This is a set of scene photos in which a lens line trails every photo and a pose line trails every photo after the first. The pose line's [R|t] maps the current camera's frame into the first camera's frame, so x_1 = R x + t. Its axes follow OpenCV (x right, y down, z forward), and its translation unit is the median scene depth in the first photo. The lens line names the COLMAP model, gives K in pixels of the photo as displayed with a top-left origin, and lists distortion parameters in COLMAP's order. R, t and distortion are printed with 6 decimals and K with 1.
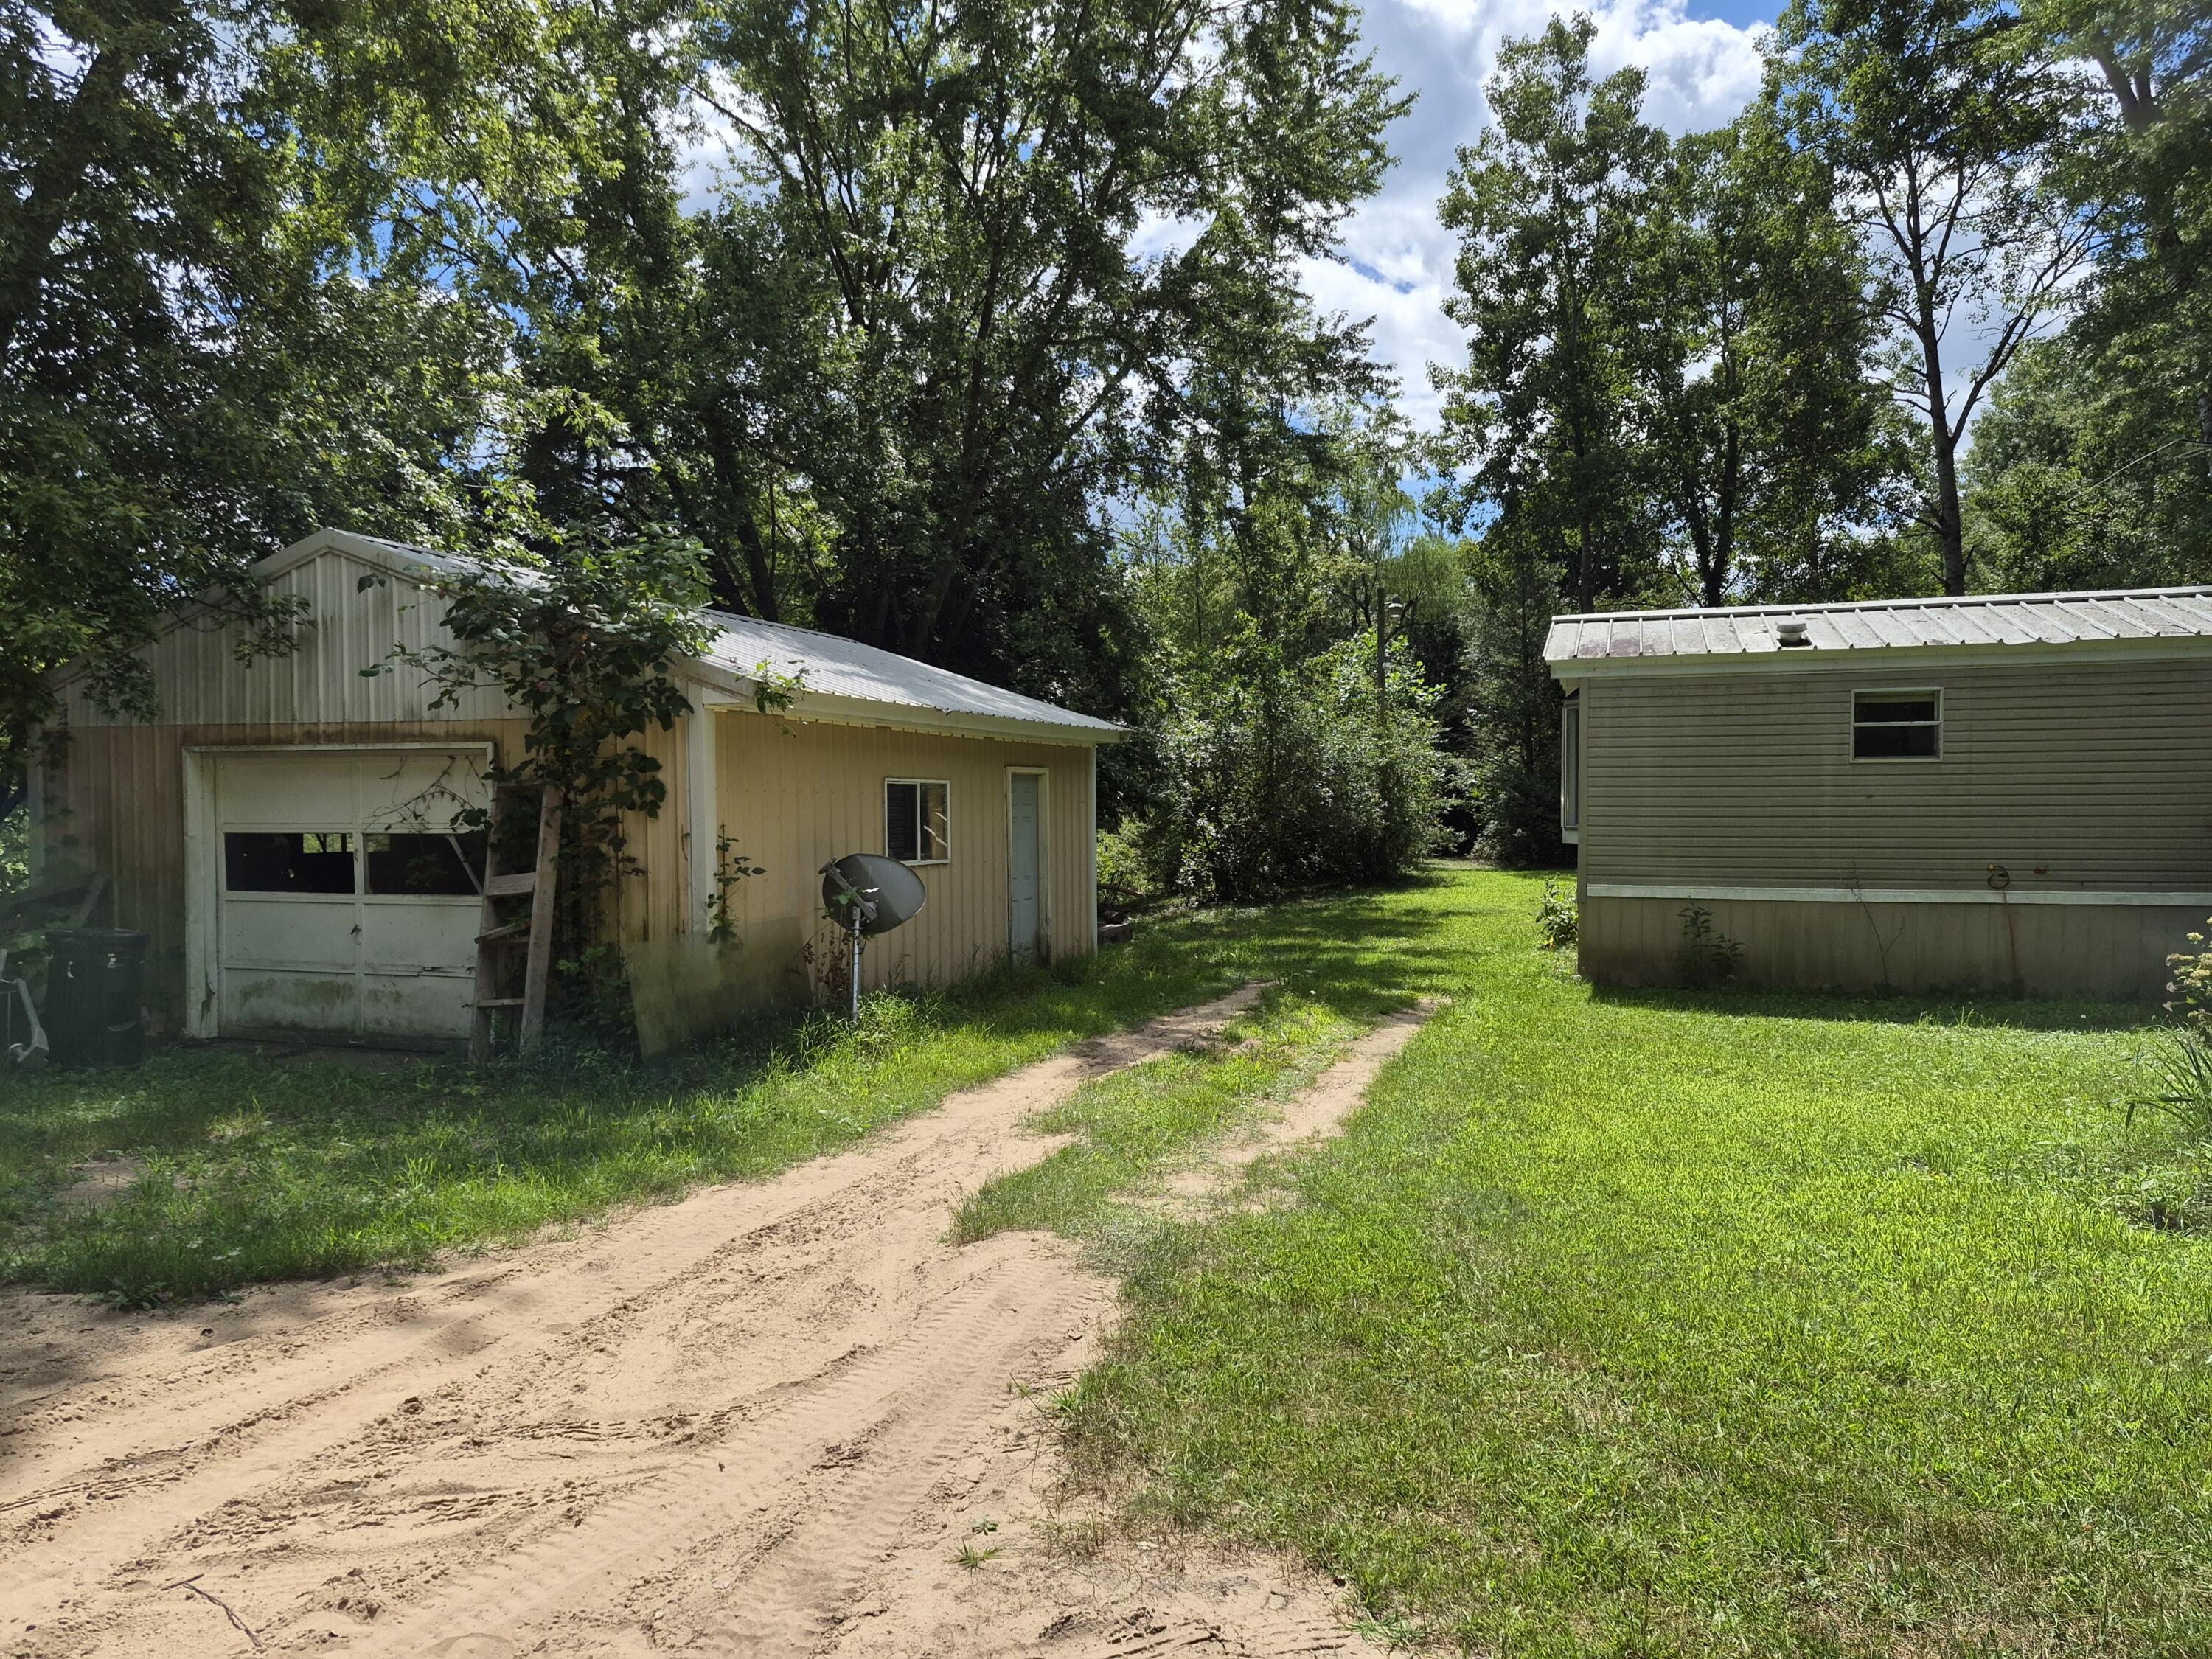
lens RADIAL K [[1495.0, 0, 1094.4], [0, 1495.0, 844.3], [0, 0, 1]] dist [0.033135, -0.008567]
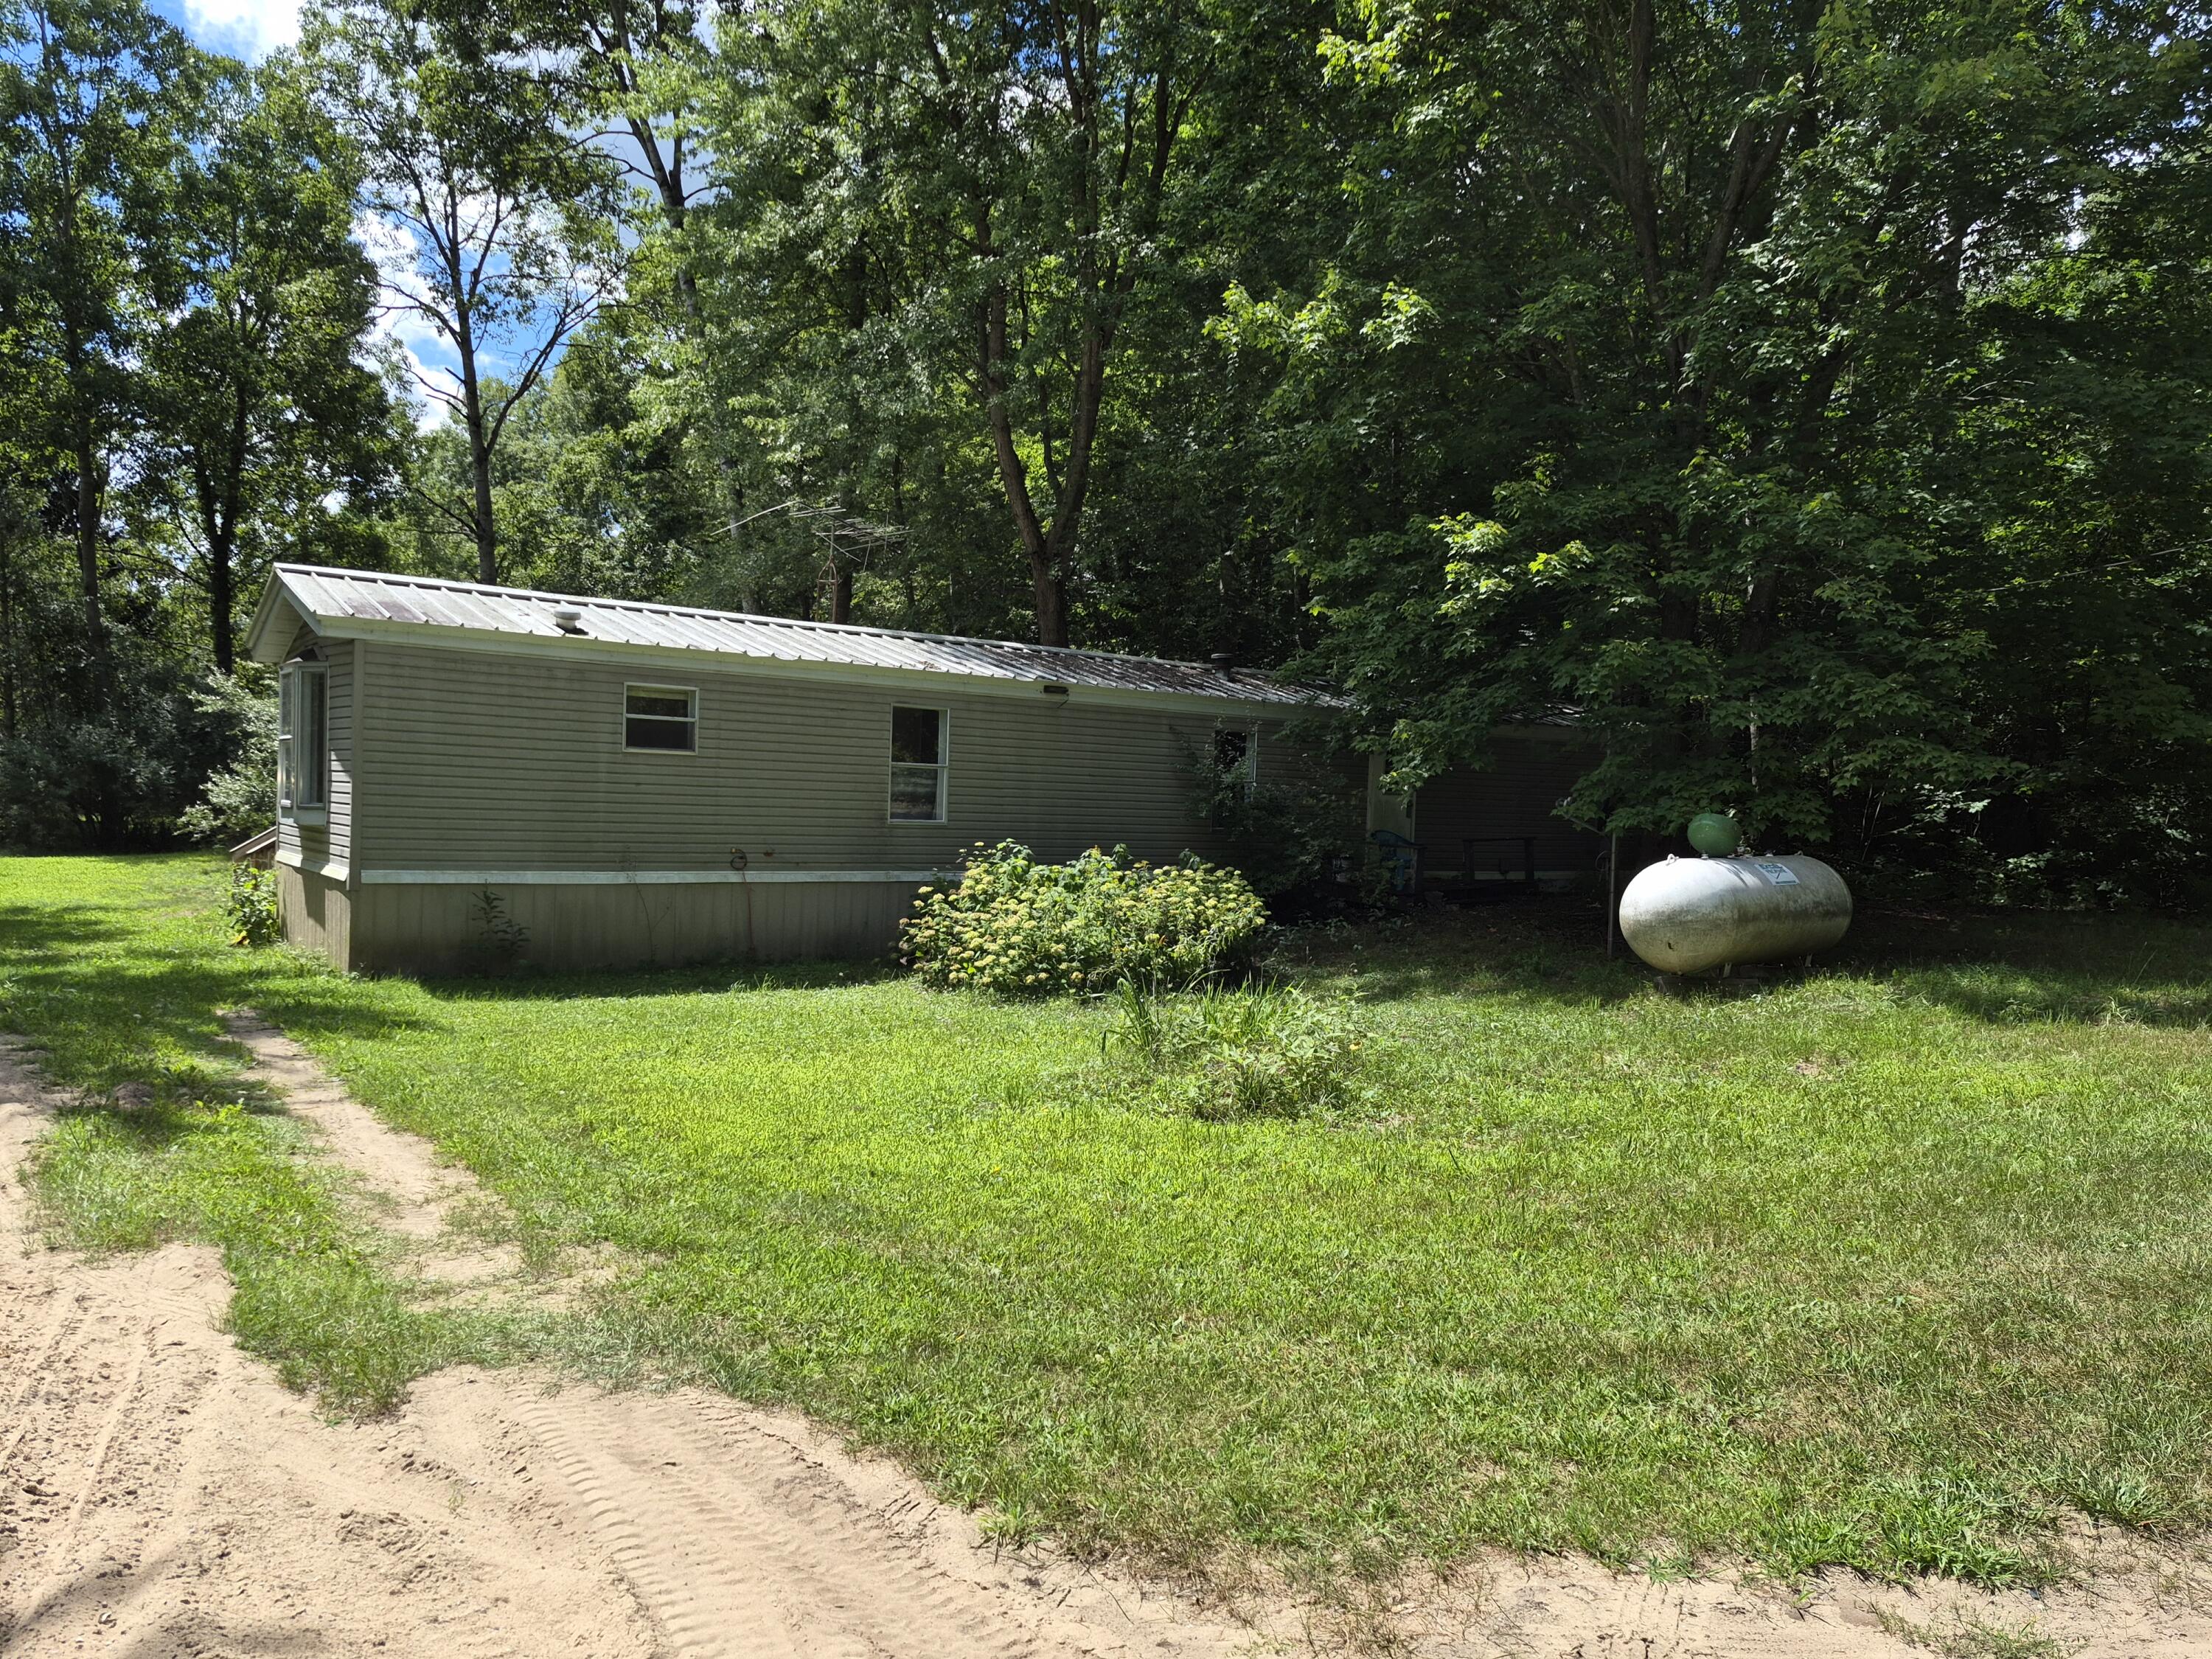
lens RADIAL K [[1495.0, 0, 1100.2], [0, 1495.0, 823.4], [0, 0, 1]] dist [0.033135, -0.008567]
pose [[0.591038, 0.012932, 0.806540, -0.154982], [-0.011516, 0.999905, -0.007593, 0.000127], [-0.806561, -0.004801, 0.591131, 0.116233]]
